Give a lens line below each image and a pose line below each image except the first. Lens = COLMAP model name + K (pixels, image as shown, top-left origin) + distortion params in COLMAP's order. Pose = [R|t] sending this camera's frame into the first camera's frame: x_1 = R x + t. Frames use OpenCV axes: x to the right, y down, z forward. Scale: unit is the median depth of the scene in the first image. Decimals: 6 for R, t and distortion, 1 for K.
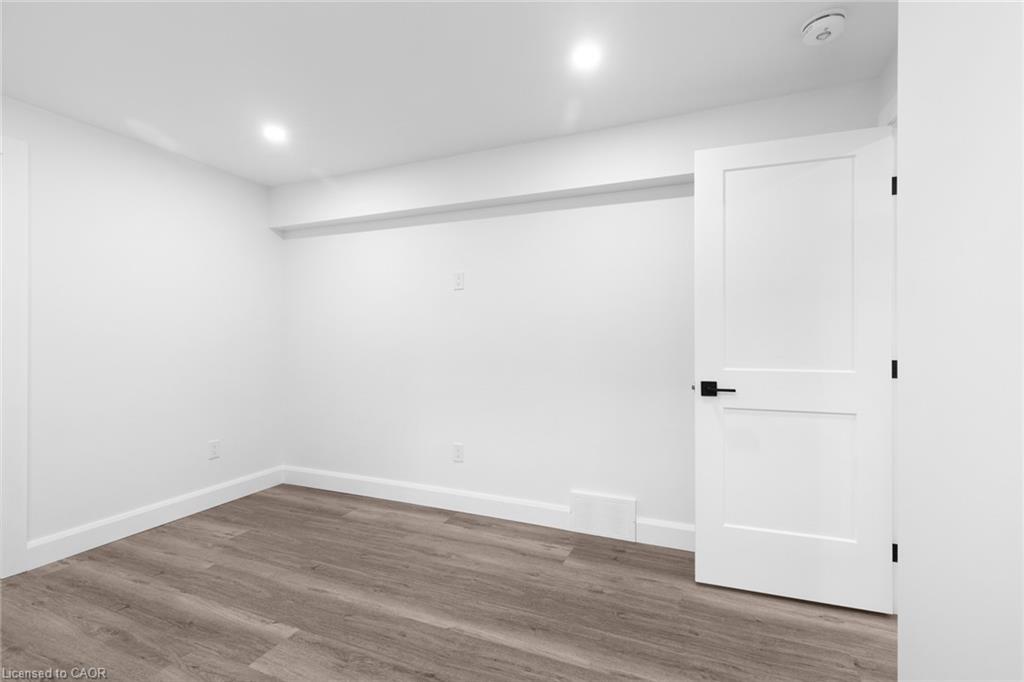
lens RADIAL K [[469.4, 0, 510.2], [0, 469.4, 336.7], [0, 0, 1]] dist [0.013623, -0.002942]
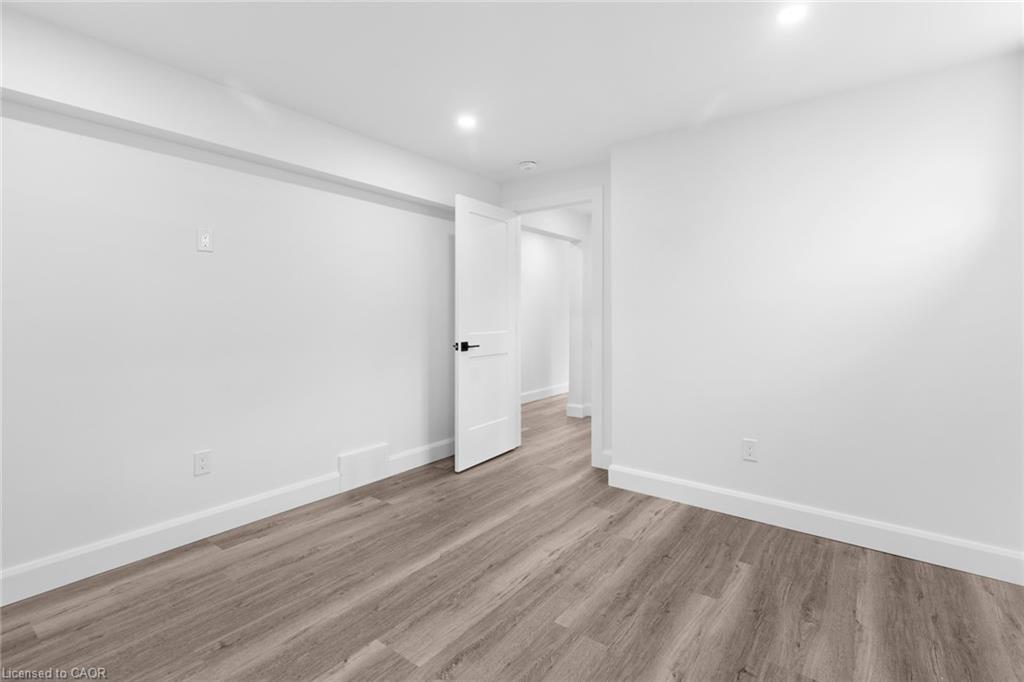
lens RADIAL K [[469.4, 0, 518.9], [0, 469.4, 317.7], [0, 0, 1]] dist [0.013623, -0.002942]
pose [[0.235023, -0.006808, 0.971966, -0.955665], [-0.004367, 0.999958, 0.008060, -0.000922], [-0.971980, -0.006139, 0.234983, 0.403488]]
